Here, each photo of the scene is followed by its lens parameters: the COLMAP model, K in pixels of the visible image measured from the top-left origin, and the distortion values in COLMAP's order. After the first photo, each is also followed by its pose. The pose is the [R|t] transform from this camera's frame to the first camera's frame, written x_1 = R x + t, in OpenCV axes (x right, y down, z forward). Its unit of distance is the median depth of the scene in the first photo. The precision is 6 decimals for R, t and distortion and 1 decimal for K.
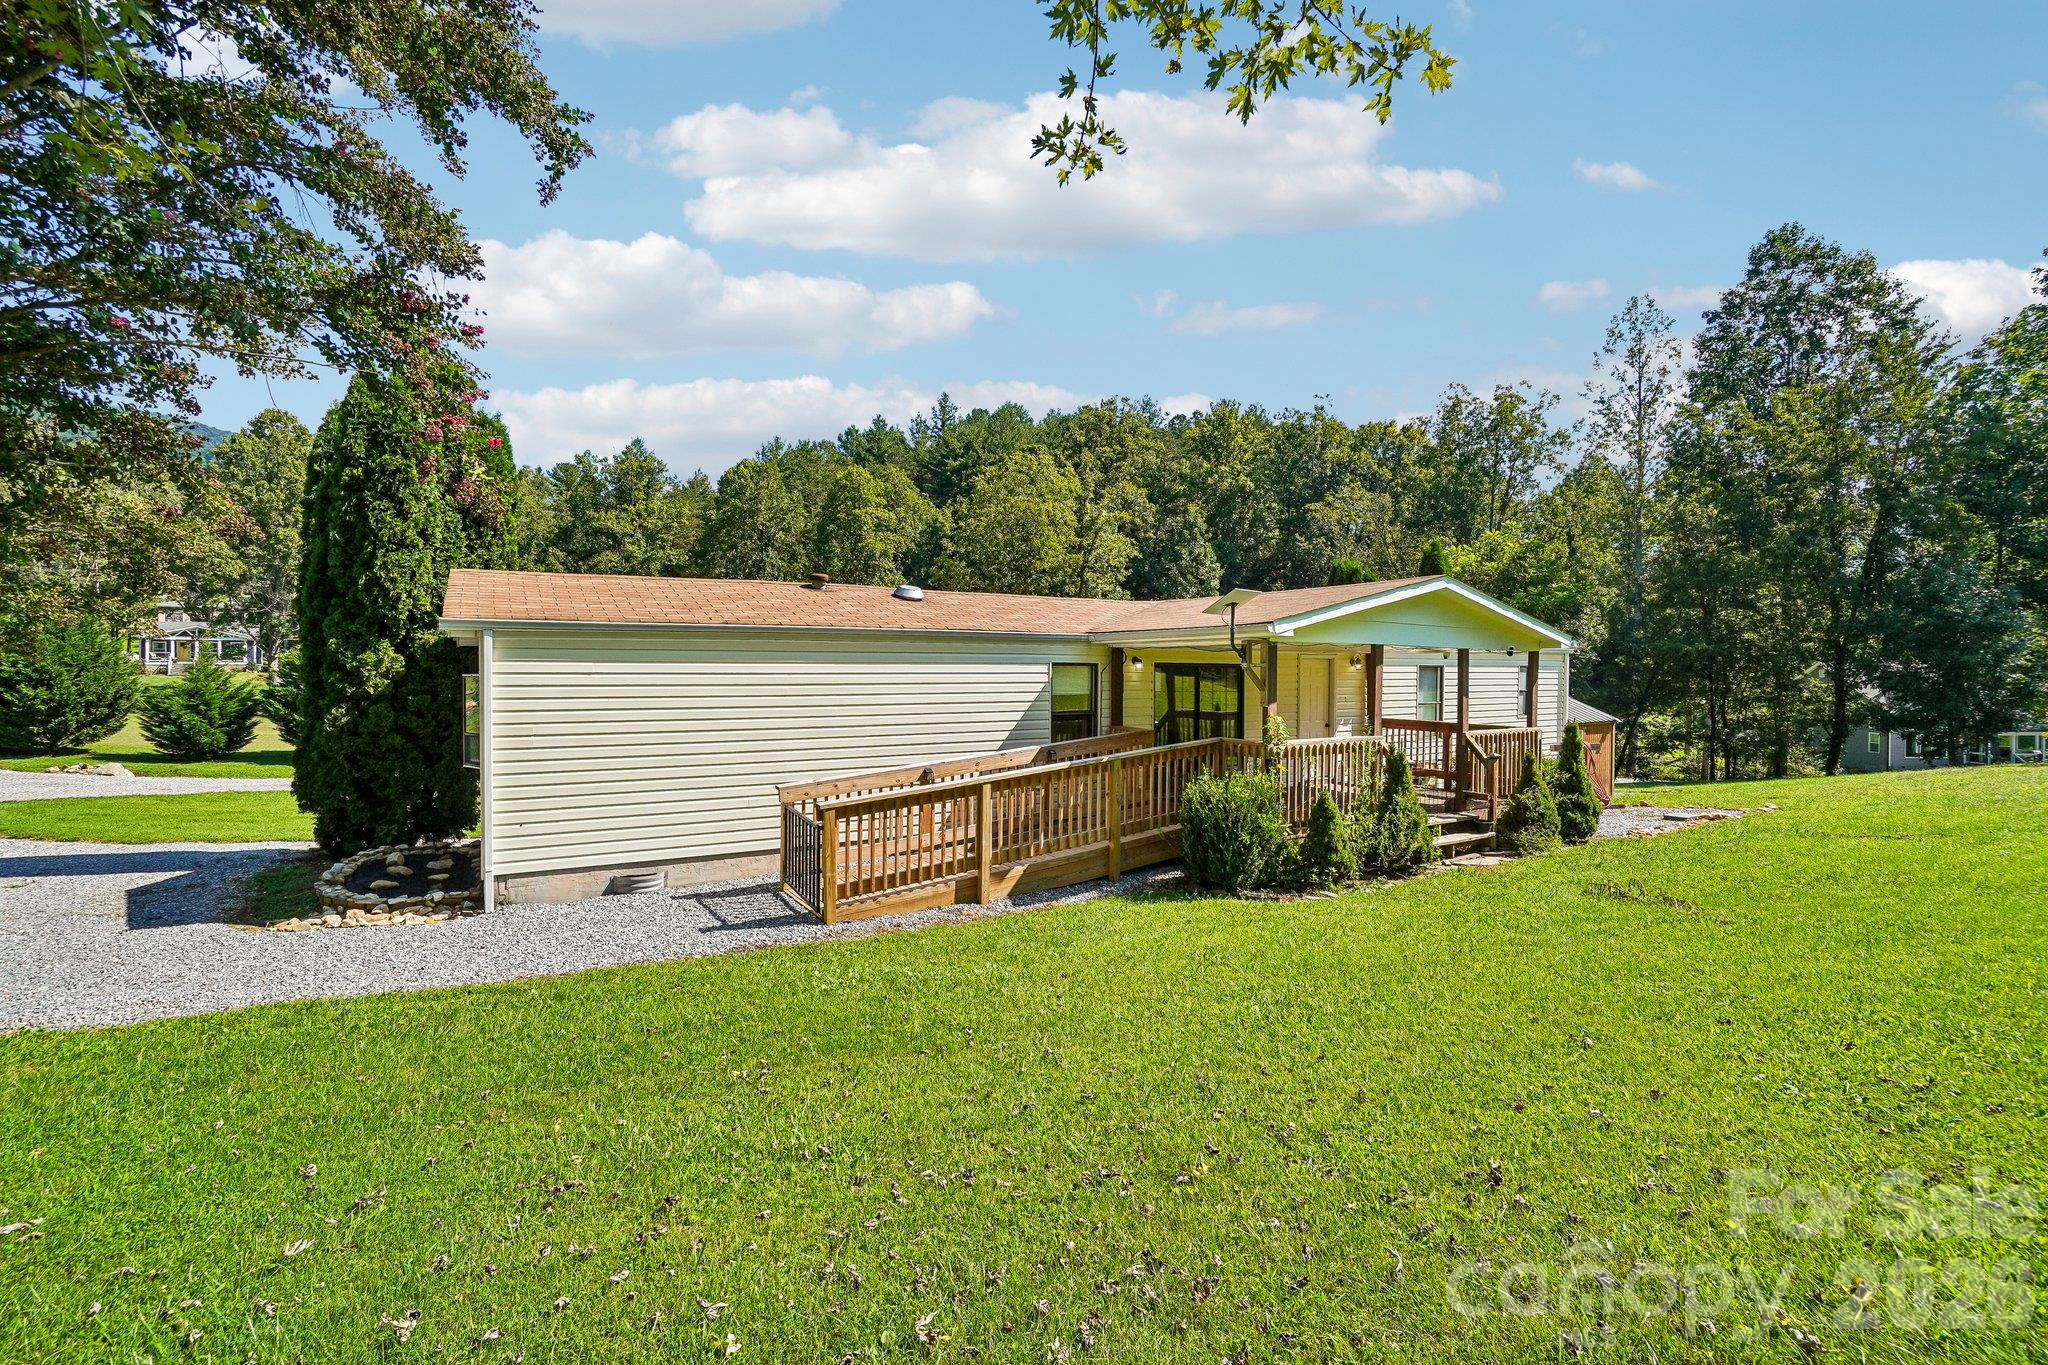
lens RADIAL K [[902.6, 0, 1019.4], [0, 902.6, 677.7], [0, 0, 1]] dist [-0.063815, 0.023227]
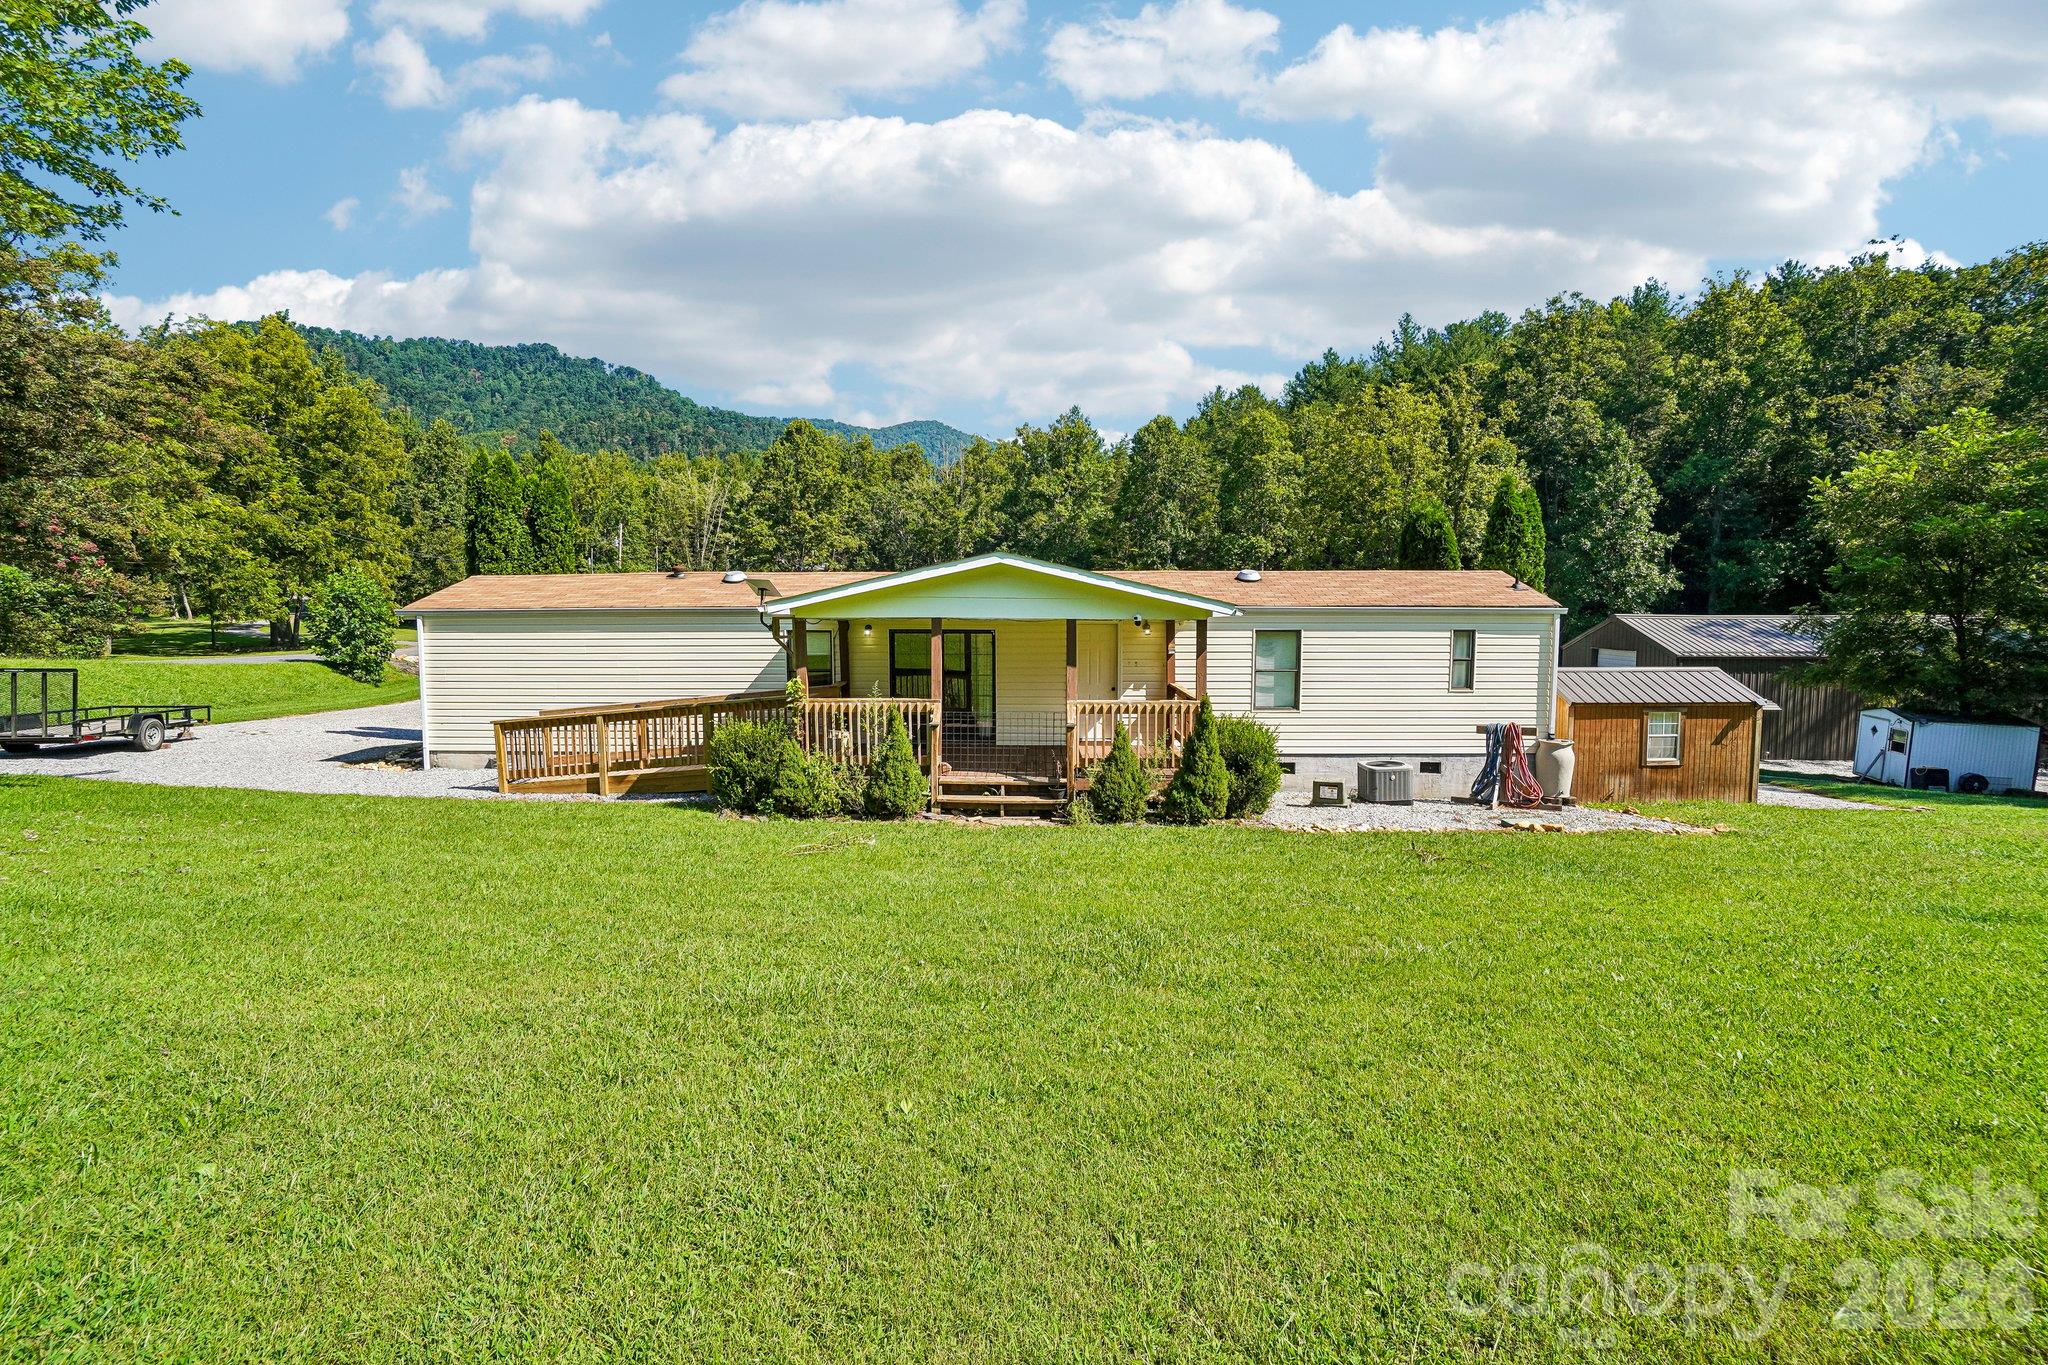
lens RADIAL K [[902.6, 0, 1019.4], [0, 902.6, 677.7], [0, 0, 1]] dist [-0.063815, 0.023227]
pose [[0.843334, 0.034995, -0.536248, 0.150521], [-0.001334, 0.998011, 0.063031, -0.004559], [0.537387, -0.052441, 0.841703, 0.014613]]
